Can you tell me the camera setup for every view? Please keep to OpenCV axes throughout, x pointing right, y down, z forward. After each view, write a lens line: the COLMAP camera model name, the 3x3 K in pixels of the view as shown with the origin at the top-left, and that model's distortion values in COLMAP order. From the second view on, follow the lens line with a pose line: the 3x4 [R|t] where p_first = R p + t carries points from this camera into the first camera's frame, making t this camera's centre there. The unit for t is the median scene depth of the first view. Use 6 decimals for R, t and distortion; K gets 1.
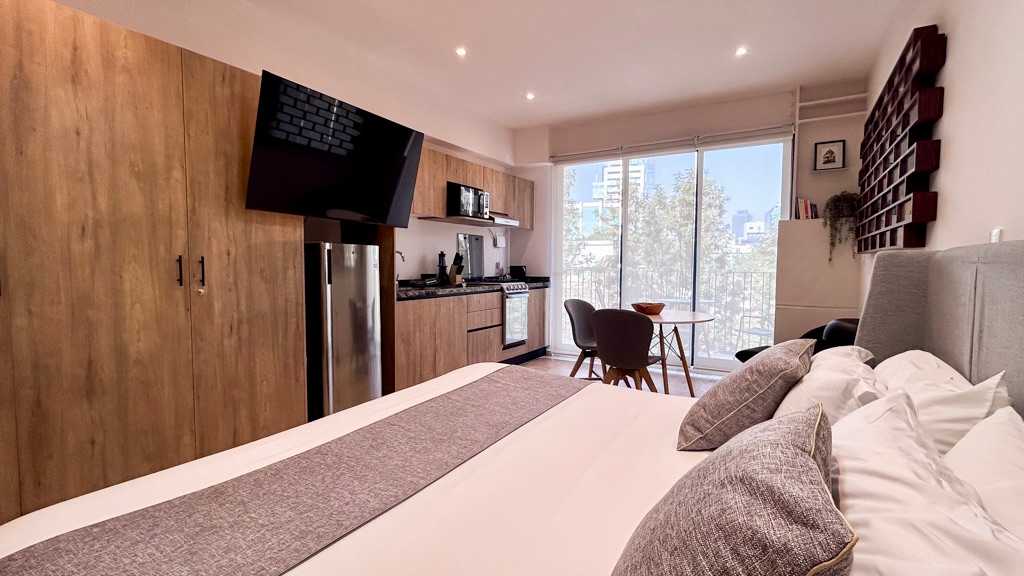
lens RADIAL K [[455.9, 0, 512.0], [0, 455.9, 288.0], [0, 0, 1]] dist [-0.000188, -0.000128]
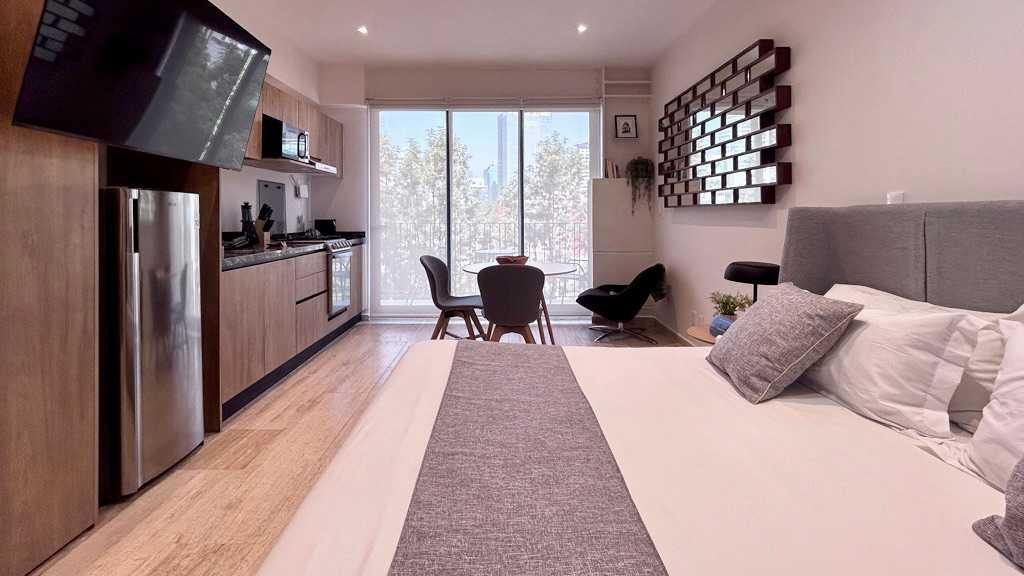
lens RADIAL K [[458.4, 0, 499.6], [0, 458.4, 214.6], [0, 0, 1]] dist [-0.000158, 0.000022]
pose [[0.858303, -0.004889, 0.513120, -0.207855], [0.032724, 0.998441, -0.045225, -0.011394], [-0.512098, 0.055609, 0.857125, 0.128905]]
